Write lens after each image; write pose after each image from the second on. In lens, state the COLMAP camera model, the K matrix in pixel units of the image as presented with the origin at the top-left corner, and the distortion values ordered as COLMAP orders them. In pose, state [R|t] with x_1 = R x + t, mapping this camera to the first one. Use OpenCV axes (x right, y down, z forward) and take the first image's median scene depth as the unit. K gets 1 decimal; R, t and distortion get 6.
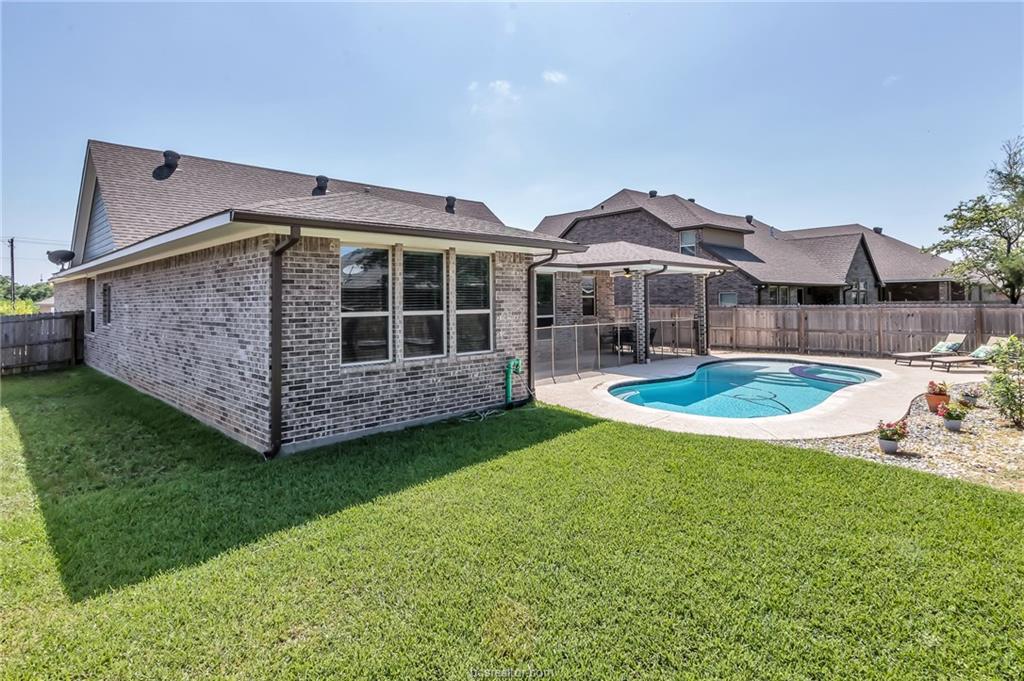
lens RADIAL K [[486.1, 0, 510.2], [0, 486.1, 296.4], [0, 0, 1]] dist [0.001907, -0.000270]
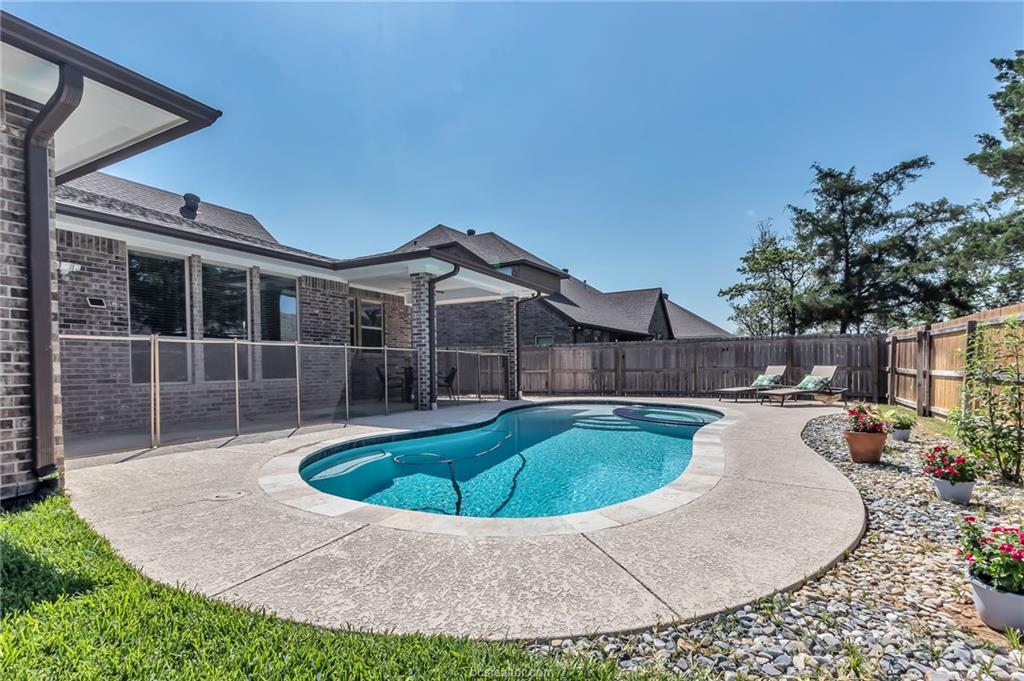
lens RADIAL K [[483.5, 0, 509.3], [0, 483.5, 362.3], [0, 0, 1]] dist [0.006342, -0.000711]
pose [[0.941416, 0.001496, 0.337245, 0.120798], [-0.005652, 0.999920, 0.011341, 0.049256], [-0.337201, -0.012583, 0.941348, 0.252516]]
